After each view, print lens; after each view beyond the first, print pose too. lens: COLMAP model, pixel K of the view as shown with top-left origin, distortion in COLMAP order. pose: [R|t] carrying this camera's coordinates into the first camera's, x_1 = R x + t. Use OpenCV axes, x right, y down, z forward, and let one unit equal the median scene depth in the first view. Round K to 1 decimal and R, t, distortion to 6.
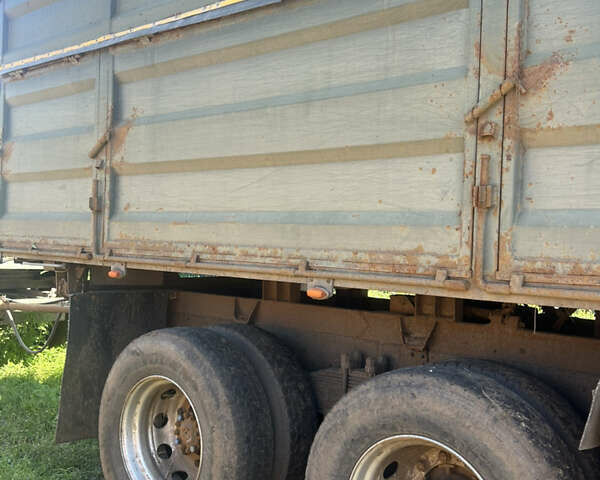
lens RADIAL K [[644.7, 0, 315.9], [0, 644.7, 237.5], [0, 0, 1]] dist [0.080170, -0.031564]
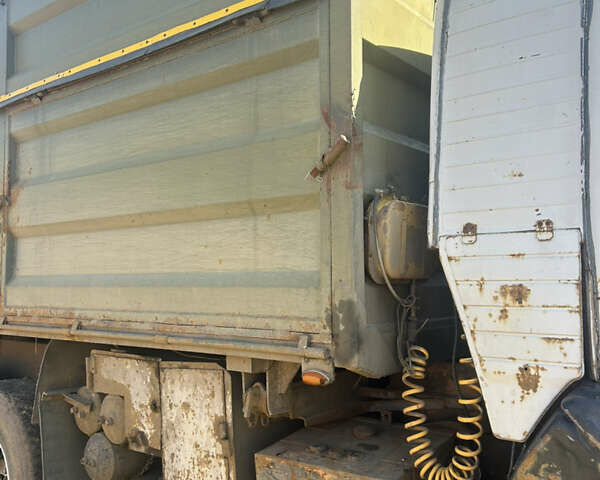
lens RADIAL K [[1050.4, 0, 300.0], [0, 1050.4, 240.0], [0, 0, 1]] dist [-0.031119, -0.222033]
pose [[0.972113, -0.022313, -0.233448, 0.464514], [0.006602, 0.997673, -0.067864, 0.013707], [0.234419, 0.064431, 0.969998, -0.388207]]
